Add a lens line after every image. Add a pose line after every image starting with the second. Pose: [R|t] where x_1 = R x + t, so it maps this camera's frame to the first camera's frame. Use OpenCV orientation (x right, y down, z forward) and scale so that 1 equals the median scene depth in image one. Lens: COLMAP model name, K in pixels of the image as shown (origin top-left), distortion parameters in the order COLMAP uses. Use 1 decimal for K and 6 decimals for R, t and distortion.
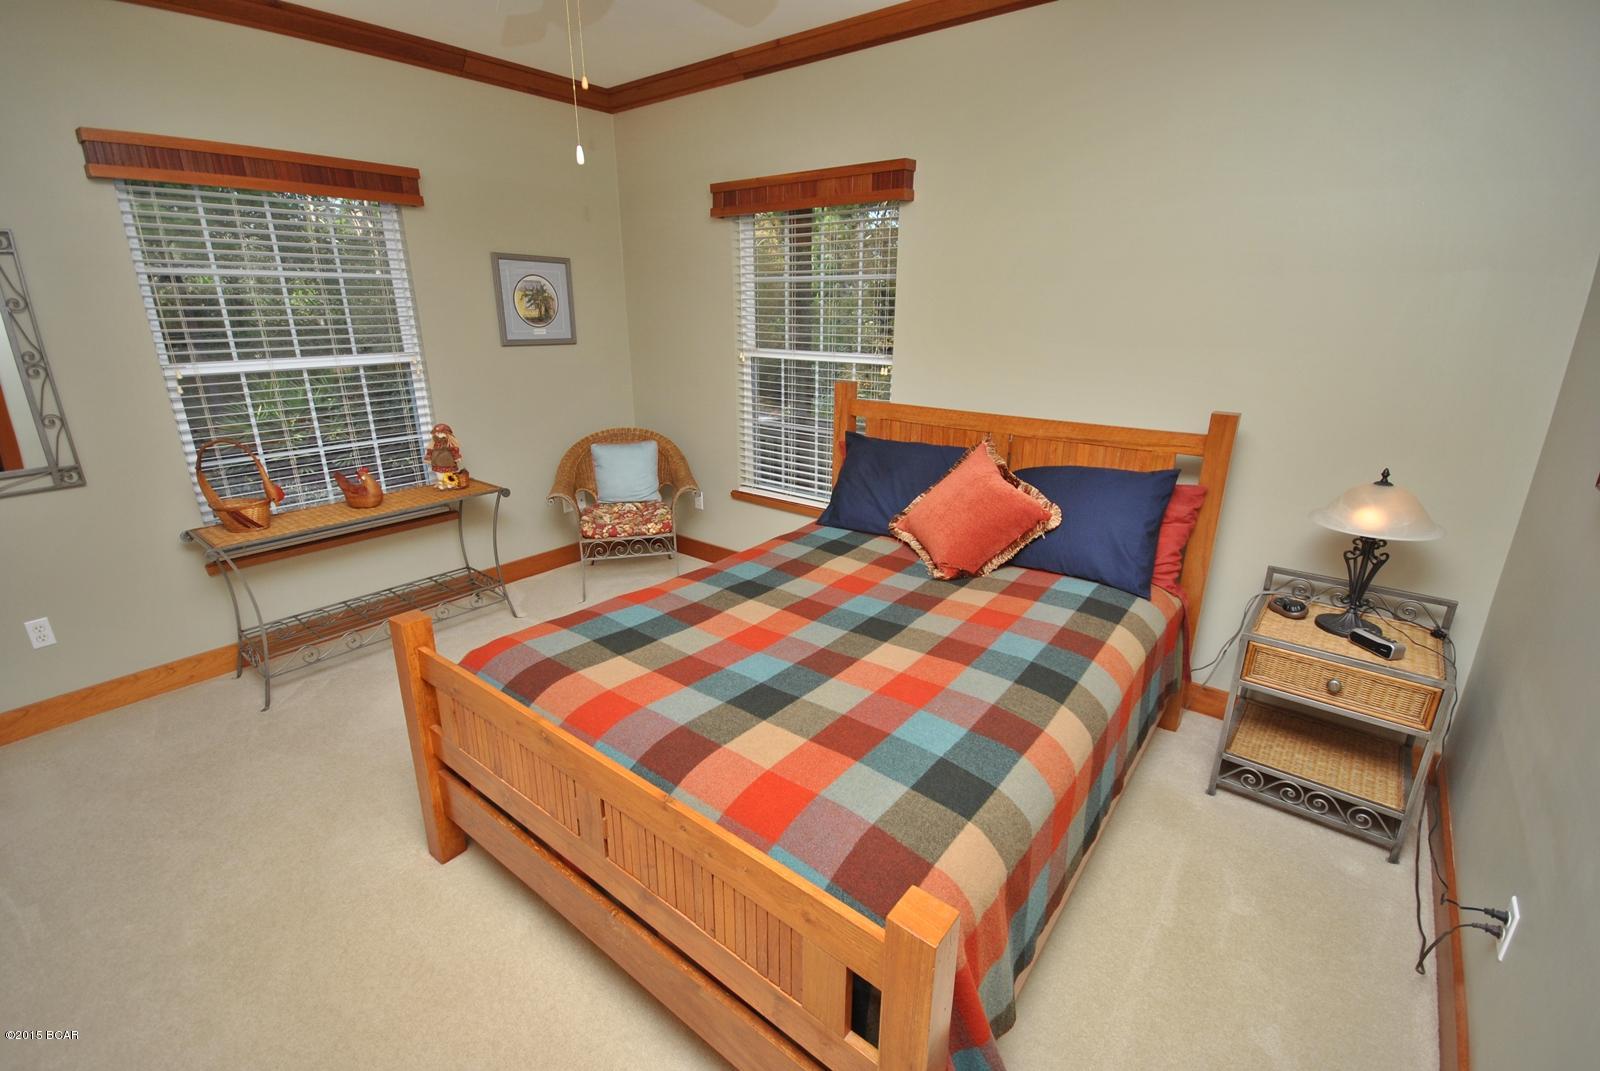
lens RADIAL K [[707.8, 0, 792.5], [0, 707.8, 530.0], [0, 0, 1]] dist [0.010981, -0.012496]
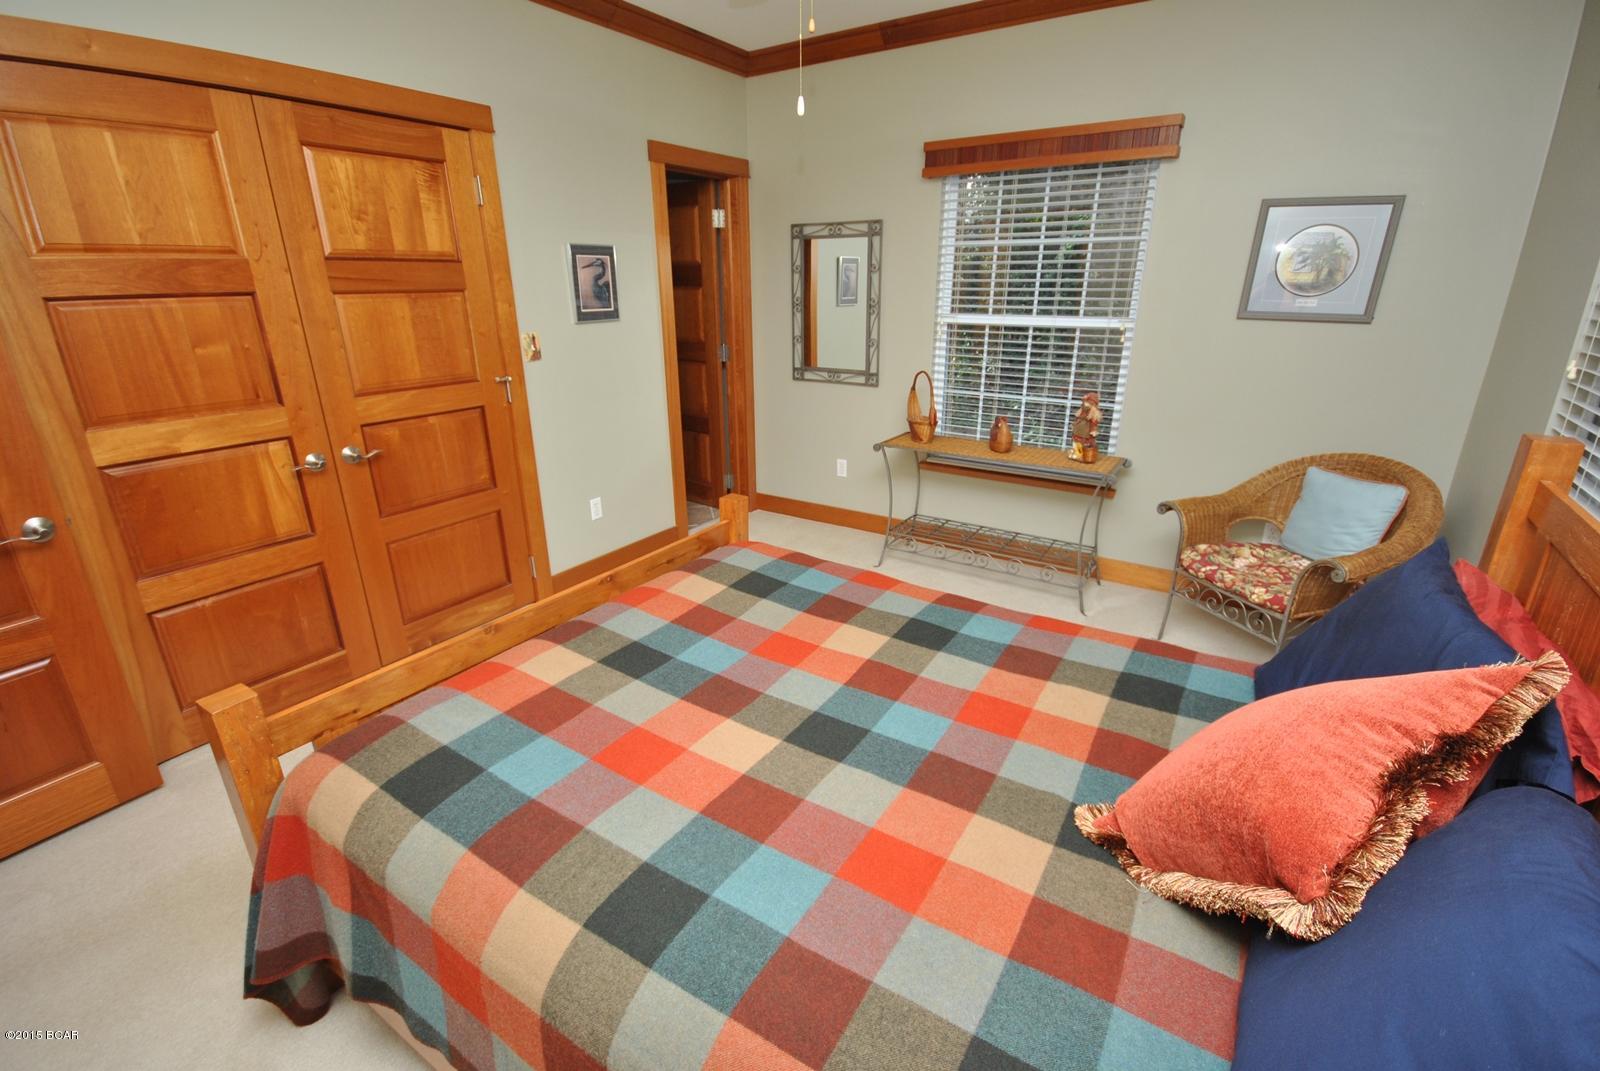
lens RADIAL K [[707.8, 0, 802.7], [0, 707.8, 526.8], [0, 0, 1]] dist [0.010981, -0.012496]
pose [[0.100757, 0.328924, -0.938966, 0.524842], [-0.301064, 0.909601, 0.286332, -0.174352], [0.948266, 0.253839, 0.190676, 0.606970]]
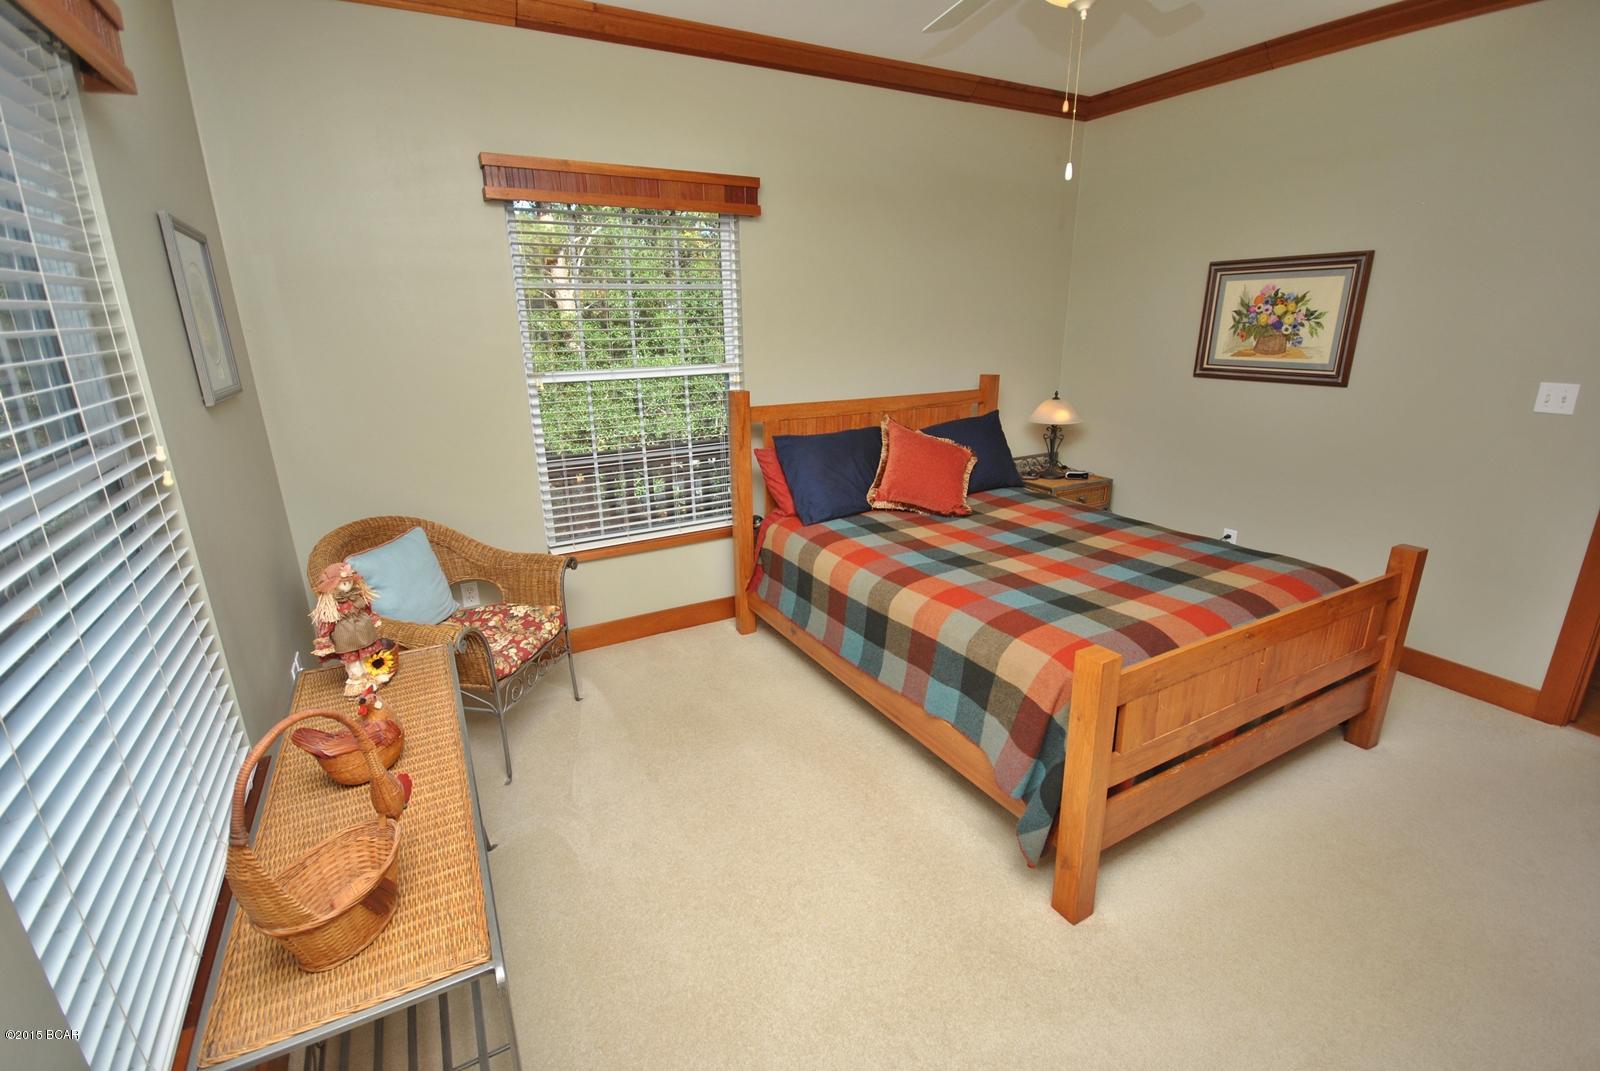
lens RADIAL K [[707.8, 0, 805.1], [0, 707.8, 533.5], [0, 0, 1]] dist [0.010981, -0.012496]
pose [[0.373422, -0.279991, 0.884399, -0.991124], [0.293647, 0.940016, 0.173612, -0.198733], [-0.879959, 0.194870, 0.433241, 0.626965]]
